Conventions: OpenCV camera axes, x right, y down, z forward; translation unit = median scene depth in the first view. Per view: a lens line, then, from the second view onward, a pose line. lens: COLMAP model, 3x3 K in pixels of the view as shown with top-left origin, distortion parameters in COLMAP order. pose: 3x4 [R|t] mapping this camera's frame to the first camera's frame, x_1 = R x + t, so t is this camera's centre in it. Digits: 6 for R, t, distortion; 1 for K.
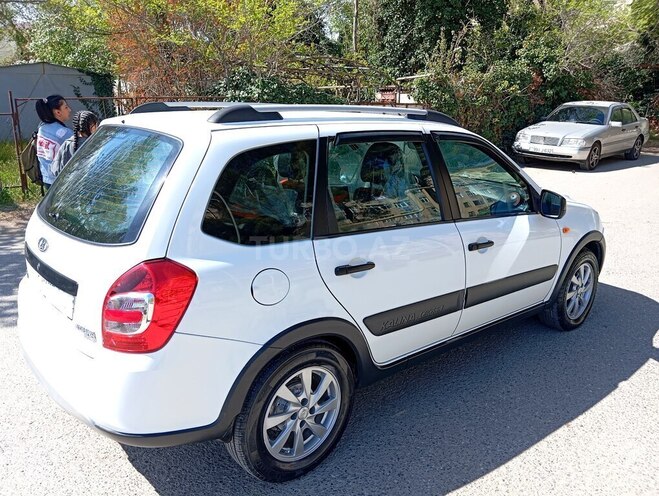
lens RADIAL K [[536.0, 0, 329.5], [0, 536.0, 248.0], [0, 0, 1]] dist [0.083015, -0.165851]
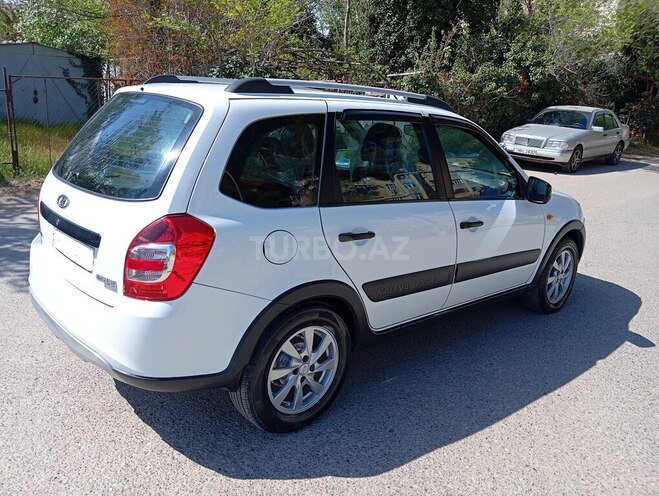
lens RADIAL K [[536.0, 0, 329.5], [0, 536.0, 248.0], [0, 0, 1]] dist [0.083015, -0.165851]
pose [[0.998735, 0.035880, 0.035224, -0.034778], [-0.036050, 0.999341, 0.004202, 0.046223], [-0.035050, -0.005466, 0.999371, -0.052346]]
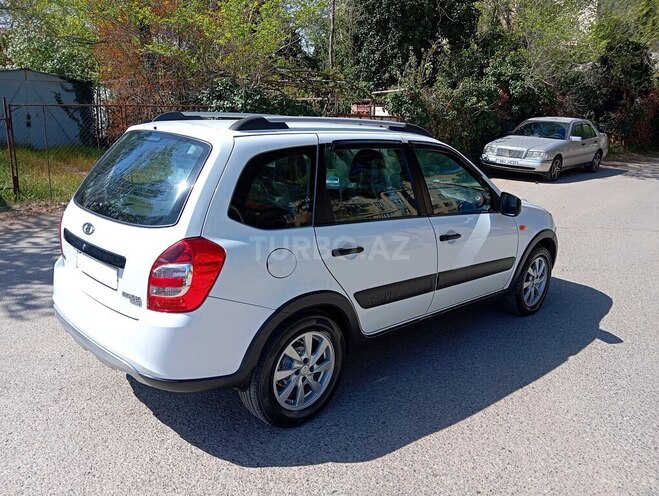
lens RADIAL K [[536.0, 0, 329.5], [0, 536.0, 248.0], [0, 0, 1]] dist [0.083015, -0.165851]
pose [[0.998655, 0.006794, 0.051403, -0.044601], [-0.005806, 0.999796, -0.019341, 0.042874], [-0.051524, 0.019016, 0.998491, -0.166400]]
